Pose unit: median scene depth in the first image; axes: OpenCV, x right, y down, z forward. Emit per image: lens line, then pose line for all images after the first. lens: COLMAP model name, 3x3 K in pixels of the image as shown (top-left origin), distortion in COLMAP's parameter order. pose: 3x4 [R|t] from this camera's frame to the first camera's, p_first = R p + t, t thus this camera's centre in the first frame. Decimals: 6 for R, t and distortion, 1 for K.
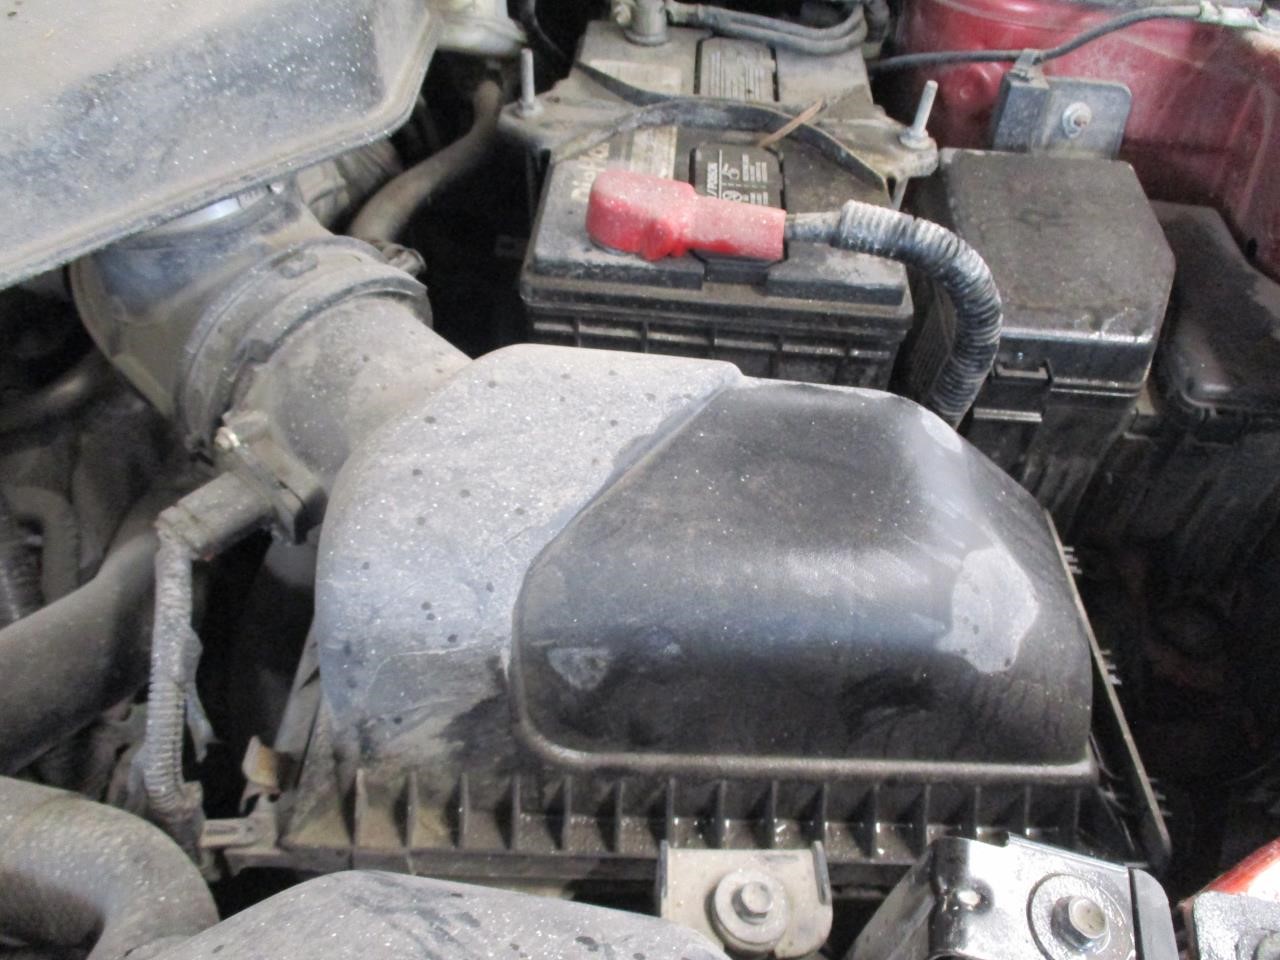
lens RADIAL K [[1046.8, 0, 689.6], [0, 1046.8, 429.2], [0, 0, 1]] dist [-0.008332, 0.000425]
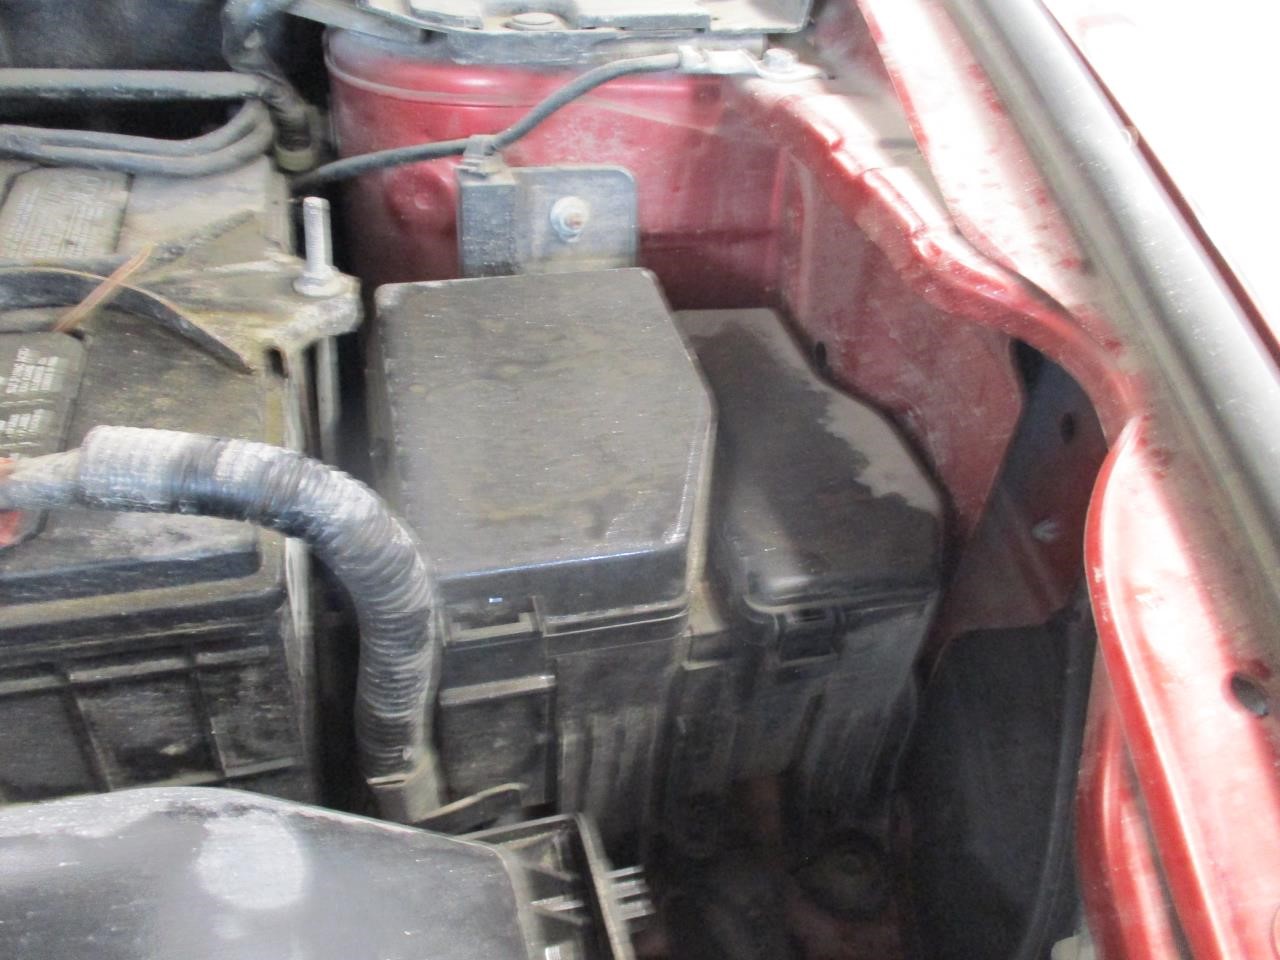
lens RADIAL K [[1033.7, 0, 644.4], [0, 1033.7, 439.3], [0, 0, 1]] dist [-0.010914, 0.001903]
pose [[0.959859, -0.172729, 0.220988, 0.250189], [0.189630, 0.980168, -0.057536, -0.098792], [-0.206668, 0.097132, 0.973578, 0.314381]]
